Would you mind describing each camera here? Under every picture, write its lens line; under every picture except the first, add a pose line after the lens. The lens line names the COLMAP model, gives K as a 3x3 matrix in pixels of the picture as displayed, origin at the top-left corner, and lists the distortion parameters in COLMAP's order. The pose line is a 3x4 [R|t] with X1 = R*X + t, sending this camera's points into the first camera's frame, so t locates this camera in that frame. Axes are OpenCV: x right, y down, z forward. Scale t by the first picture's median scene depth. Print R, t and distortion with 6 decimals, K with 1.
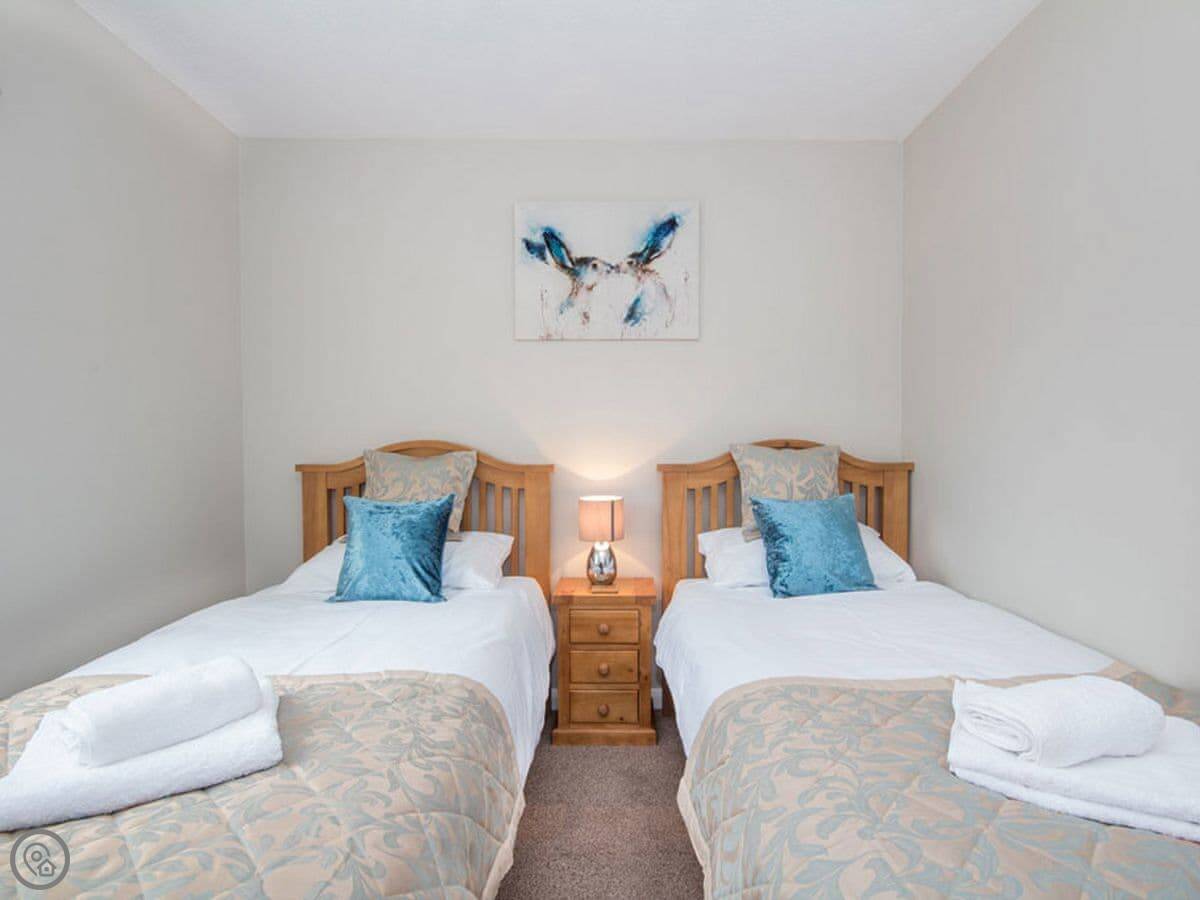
lens RADIAL K [[608.2, 0, 600.0], [0, 608.2, 450.0], [0, 0, 1]] dist [-0.003046, -0.000067]
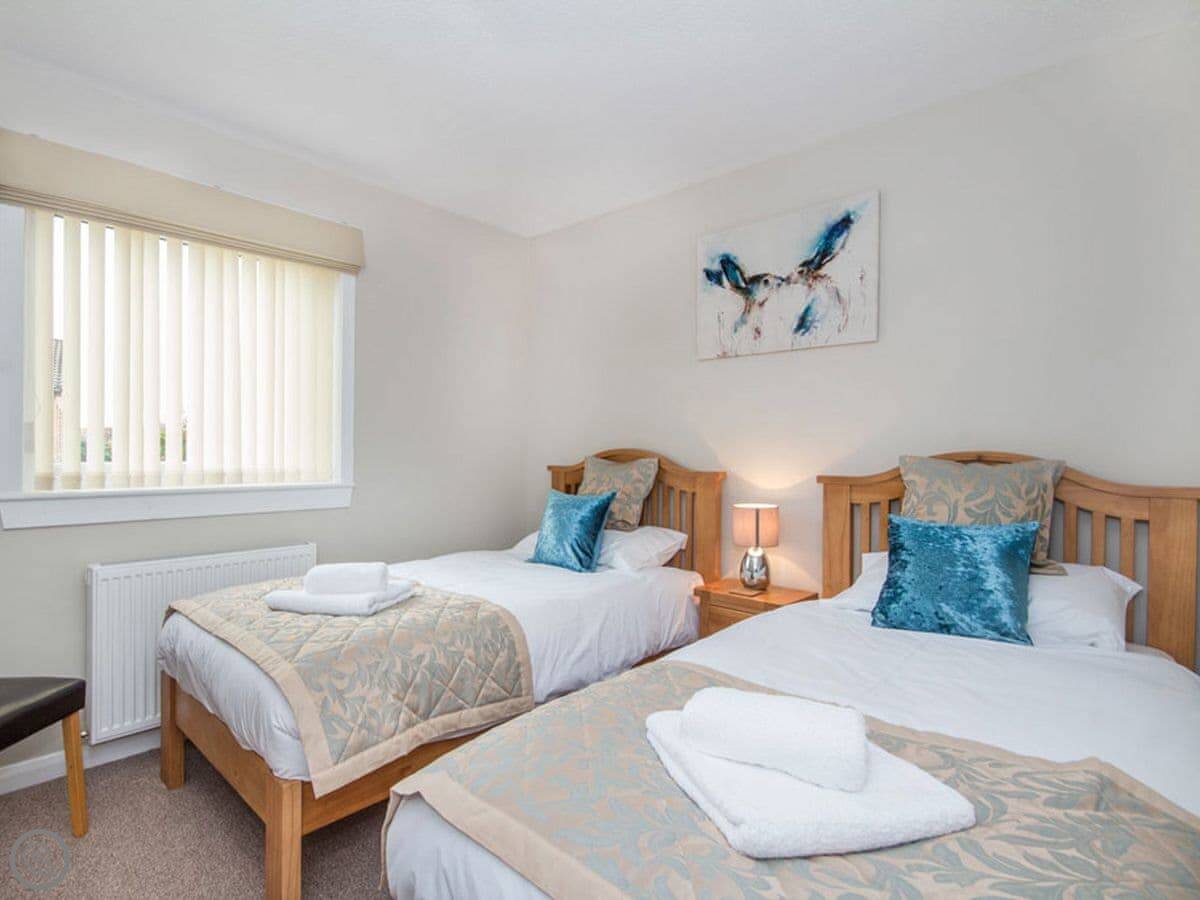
lens RADIAL K [[602.3, 0, 538.7], [0, 602.3, 453.8], [0, 0, 1]] dist [0.002708, 0.000452]
pose [[0.716847, 0.014019, -0.697090, 0.435898], [-0.018710, 0.999825, 0.000867, -0.003916], [0.696980, 0.012421, 0.716983, -0.000198]]
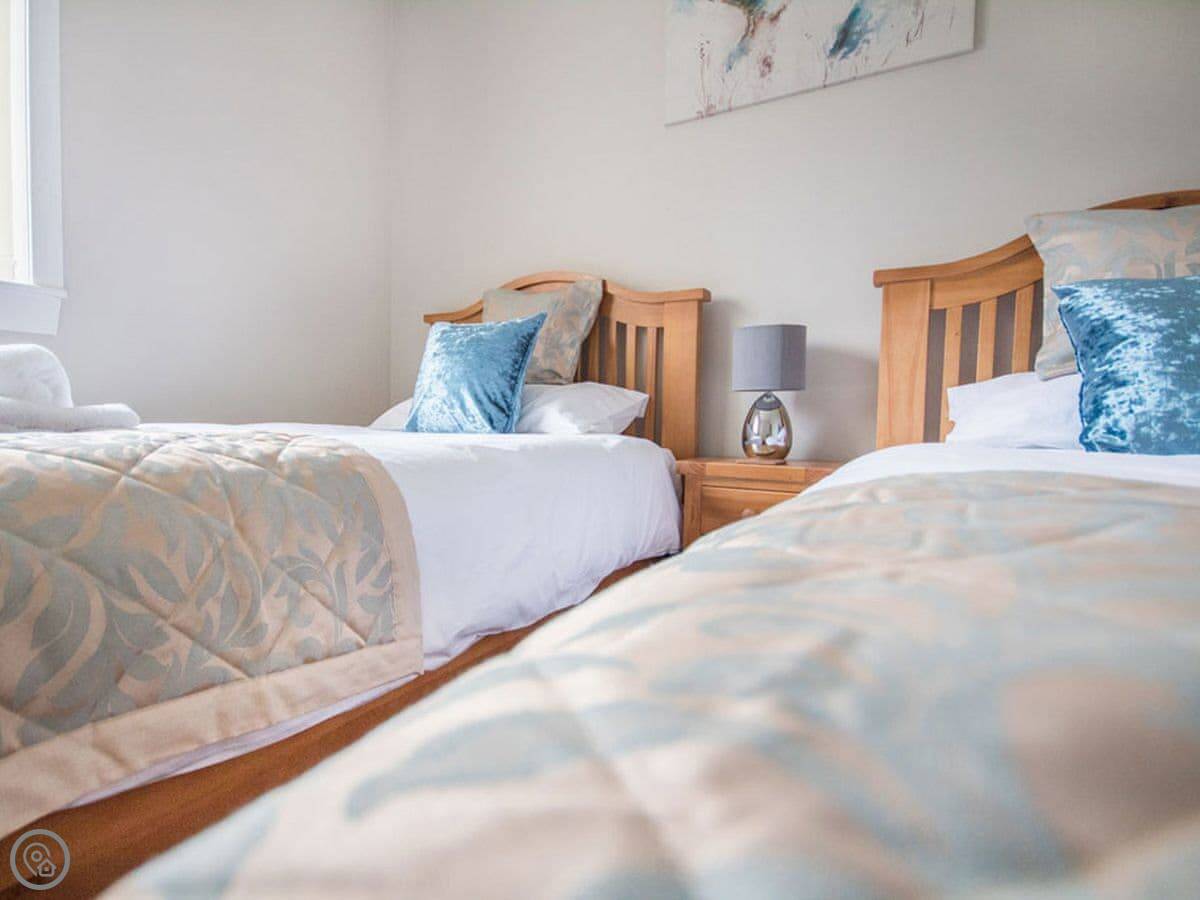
lens RADIAL K [[622.8, 0, 533.3], [0, 622.8, 448.8], [0, 0, 1]] dist [0.001132, -0.000506]
pose [[0.848149, 0.044482, -0.527887, 0.139166], [-0.024243, 0.998684, 0.045202, 0.175964], [0.529203, -0.025540, 0.848111, 0.283614]]
